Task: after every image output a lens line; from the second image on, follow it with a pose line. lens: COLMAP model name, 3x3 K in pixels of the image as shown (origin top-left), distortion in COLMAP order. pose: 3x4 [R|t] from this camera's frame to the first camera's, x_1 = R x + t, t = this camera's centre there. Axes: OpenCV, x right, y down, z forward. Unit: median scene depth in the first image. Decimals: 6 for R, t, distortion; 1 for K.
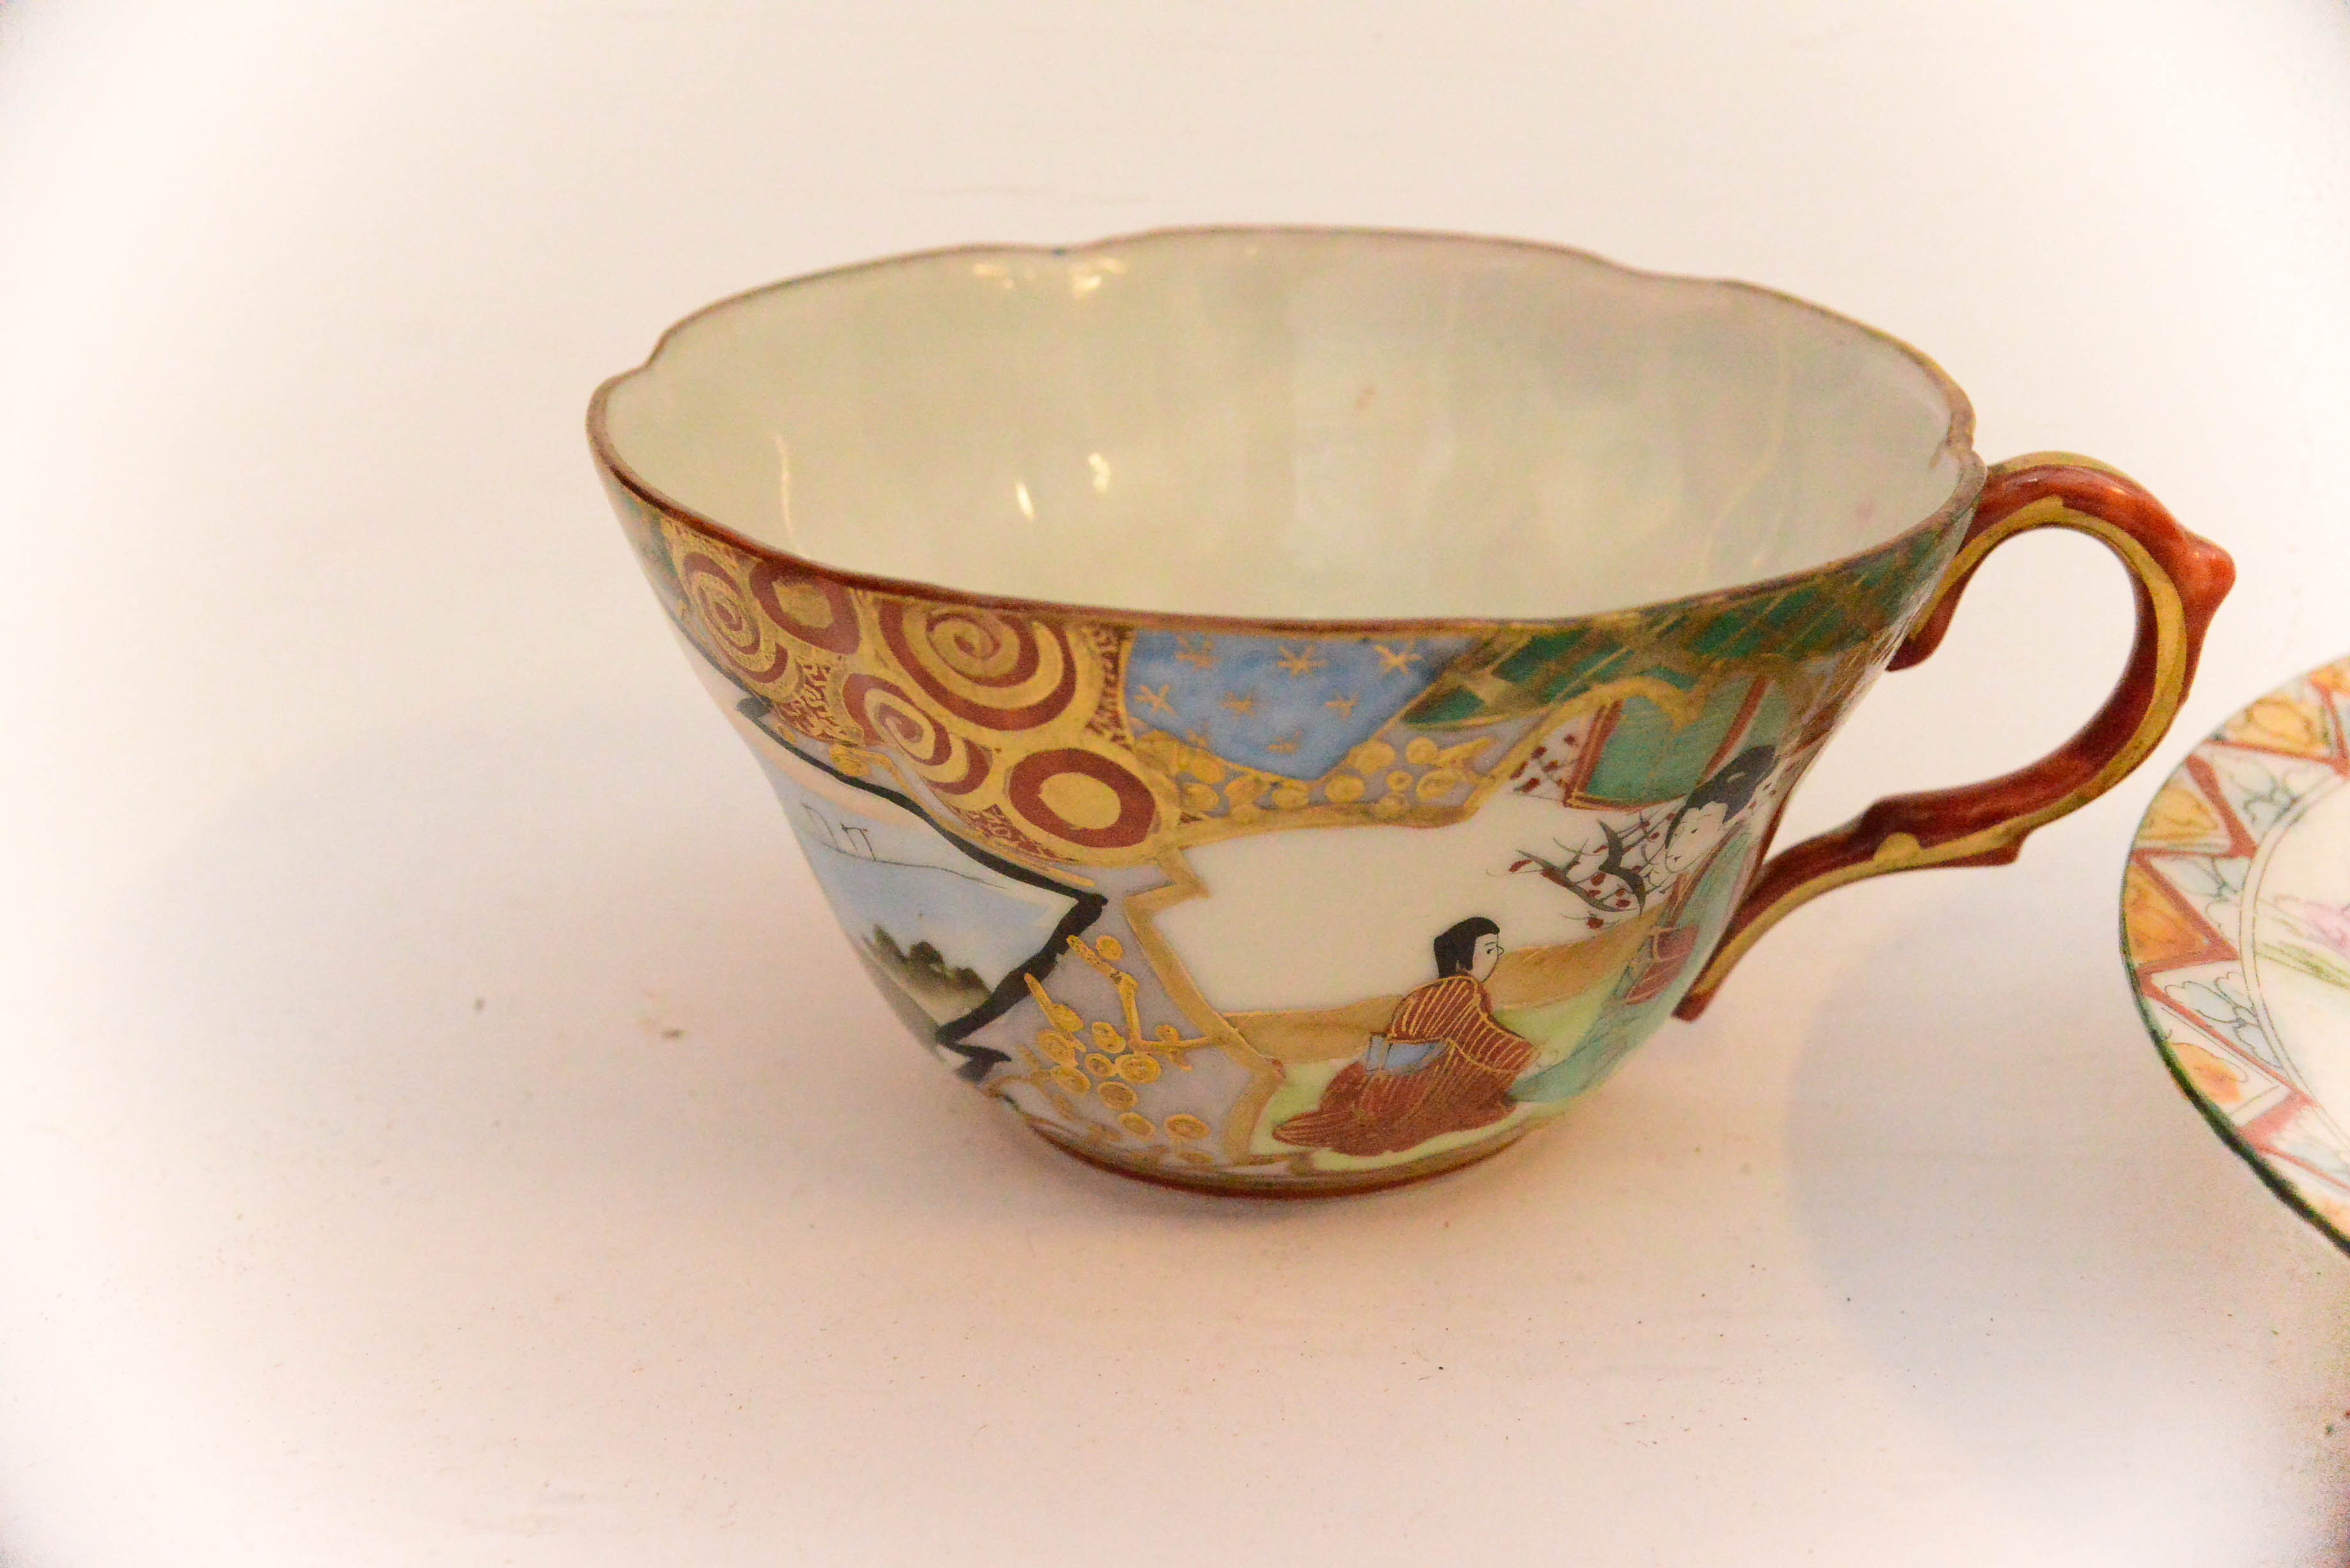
lens RADIAL K [[3416.3, 0, 1175.0], [0, 3416.3, 784.0], [0, 0, 1]] dist [0.027905, 0.080537]
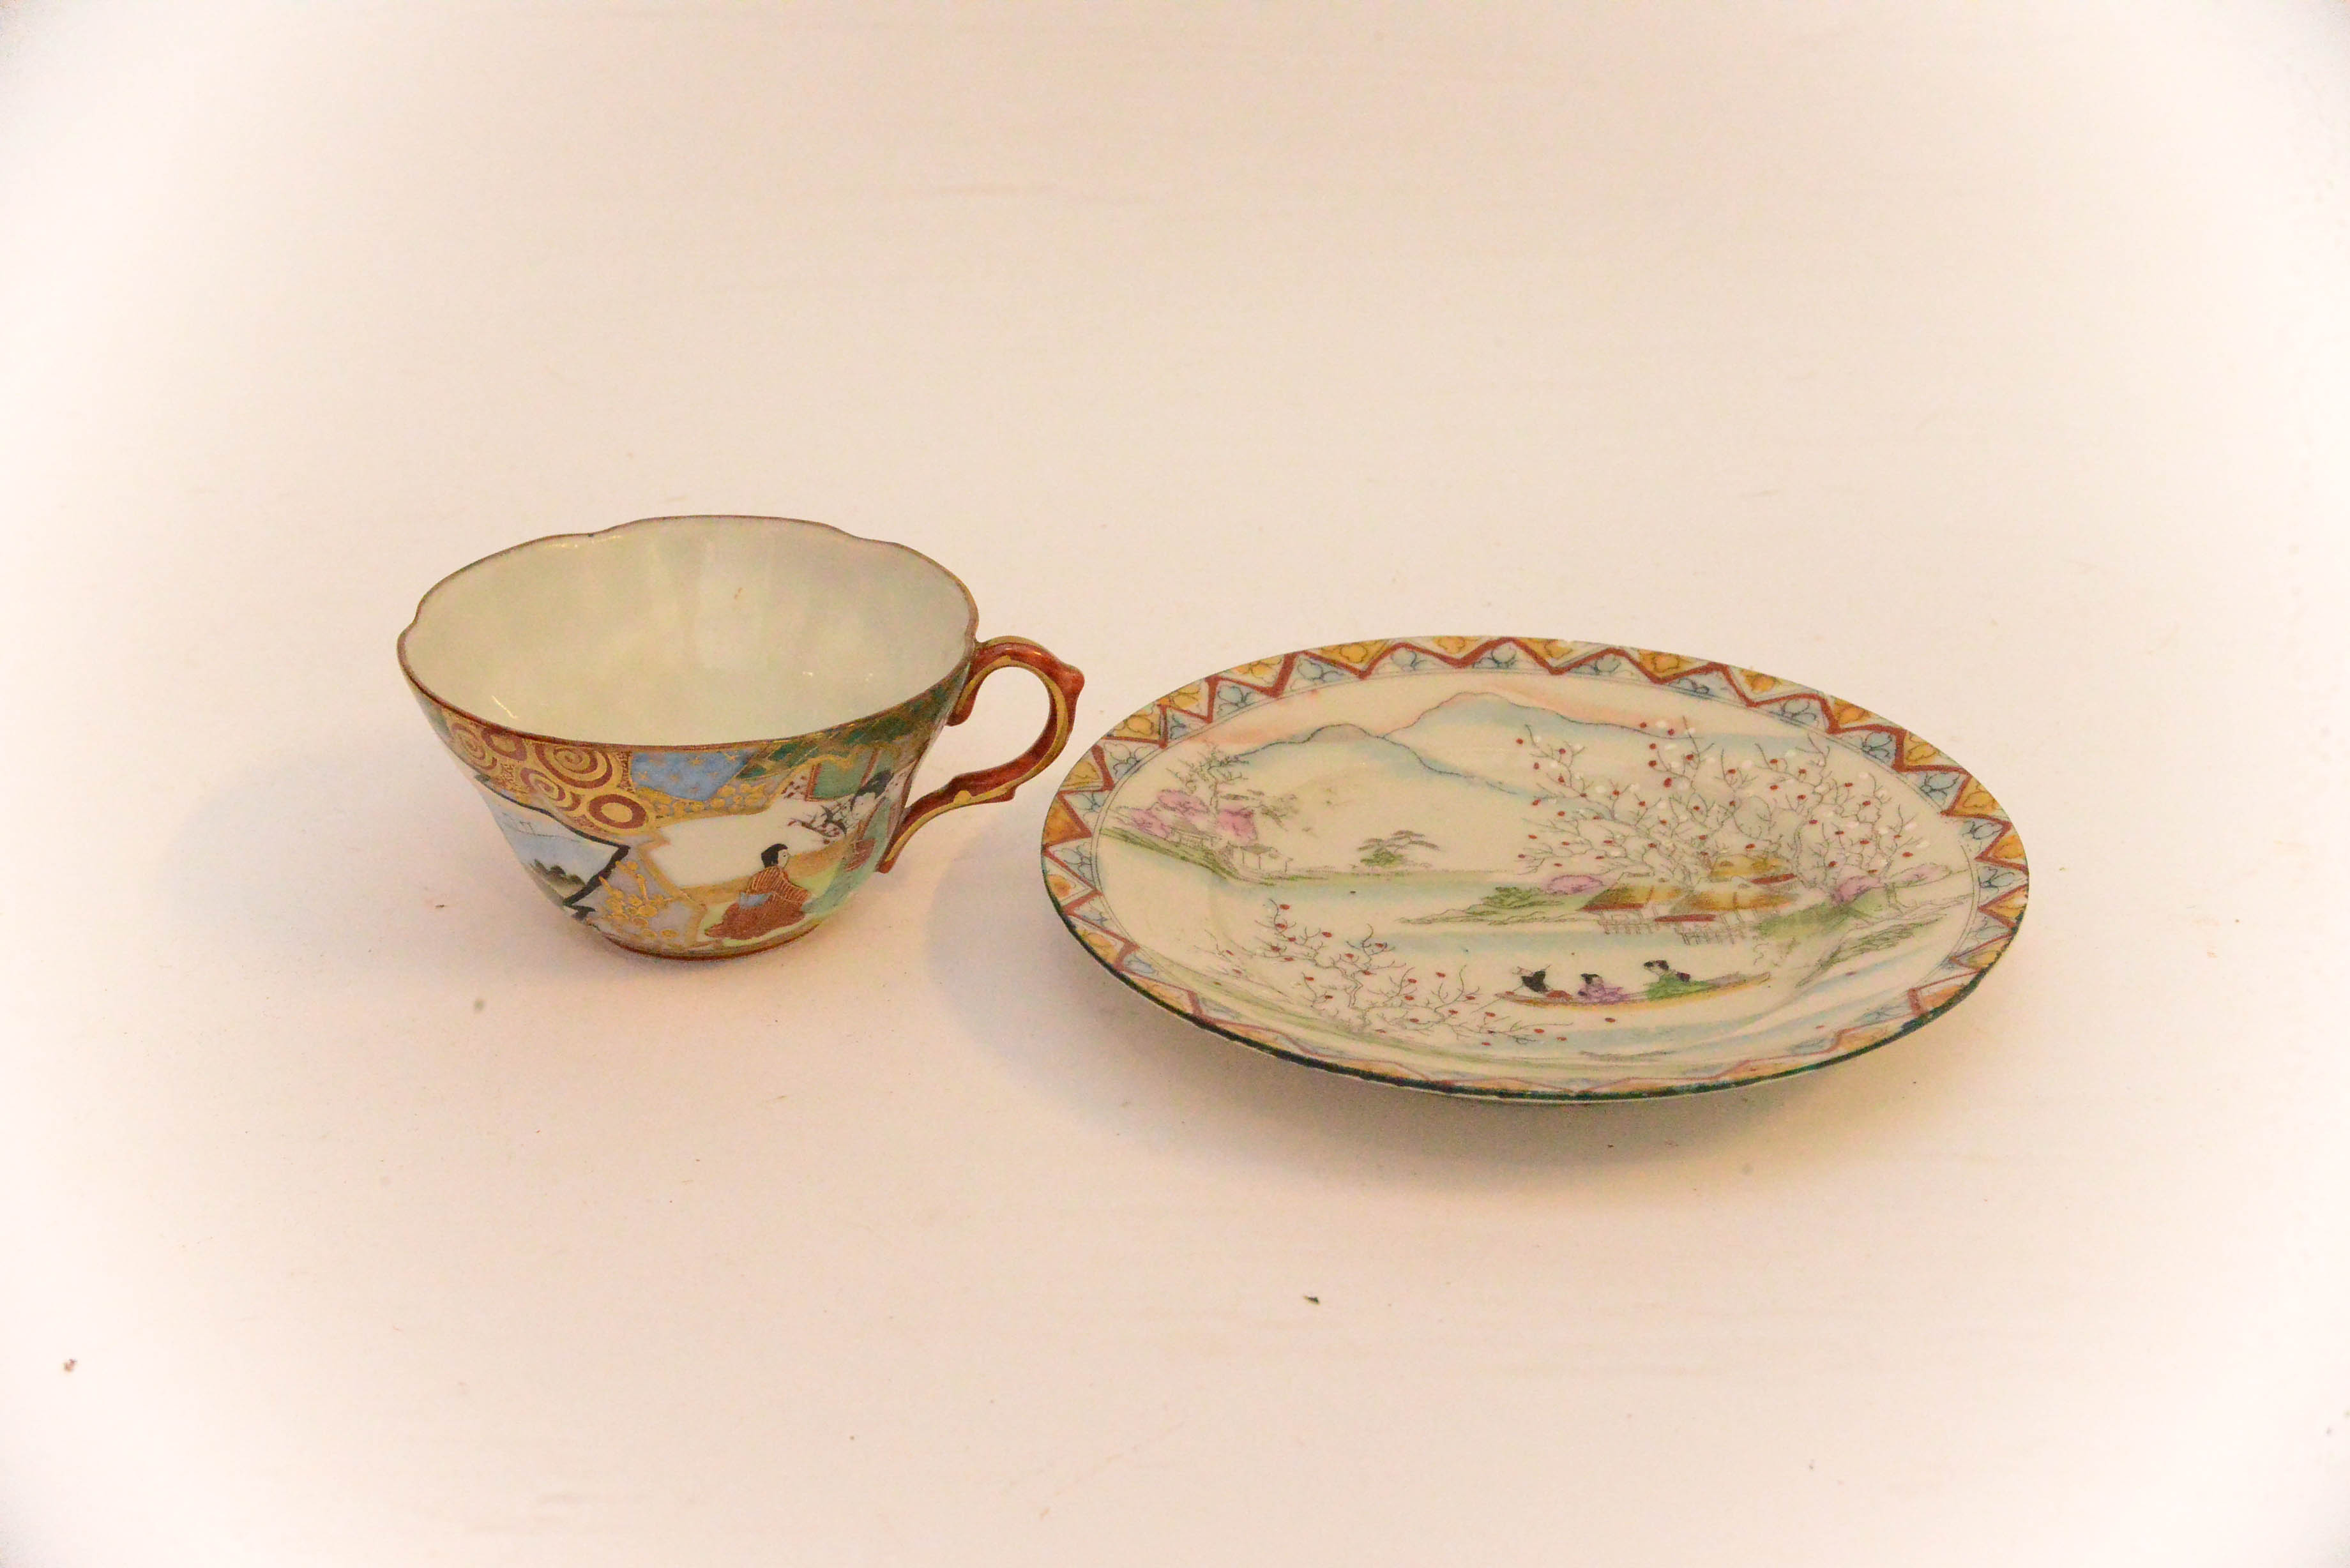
lens RADIAL K [[3362.1, 0, 1175.0], [0, 3362.1, 784.0], [0, 0, 1]] dist [0.026908, 0.046515]
pose [[0.989346, -0.063190, 0.131157, 0.054540], [0.054568, 0.996170, 0.068325, -0.158372], [-0.134972, -0.060440, 0.989004, -1.496640]]
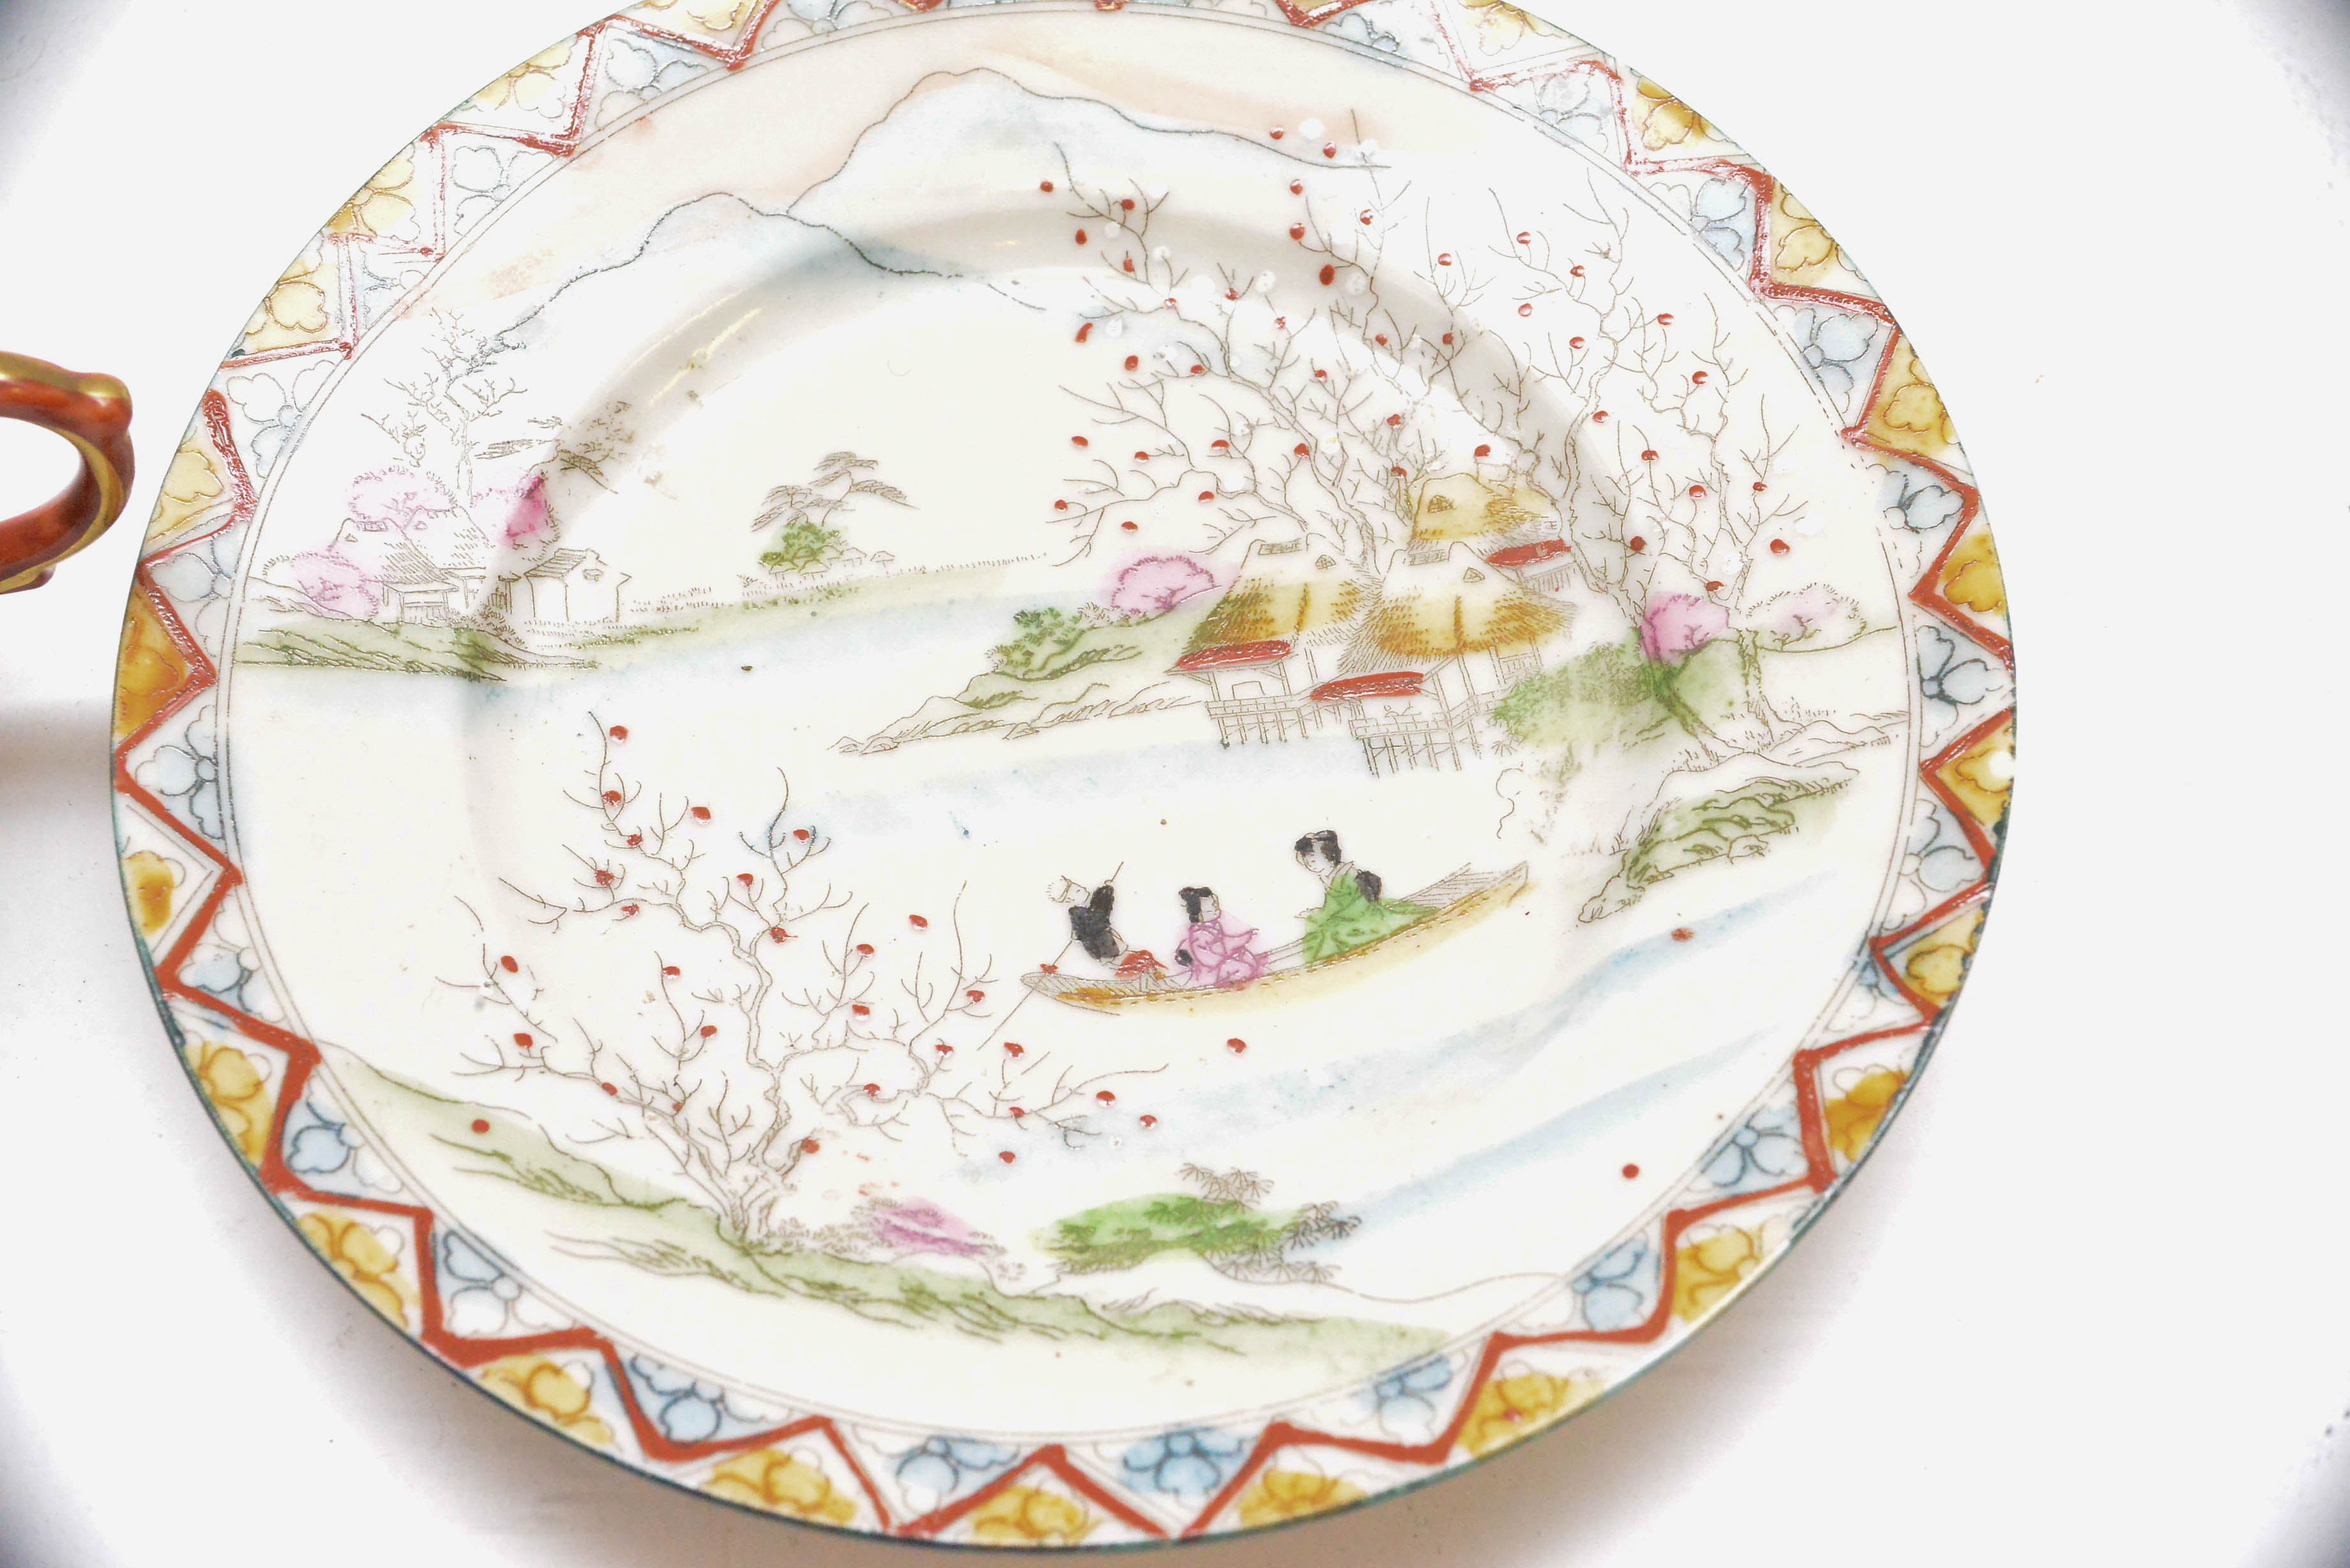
lens RADIAL K [[3416.3, 0, 1175.0], [0, 3416.3, 784.0], [0, 0, 1]] dist [0.027905, 0.080537]
pose [[0.963209, -0.232876, 0.134155, 0.497659], [0.100300, 0.774593, 0.624456, -0.712077], [-0.249336, -0.588026, 0.769453, -0.094100]]
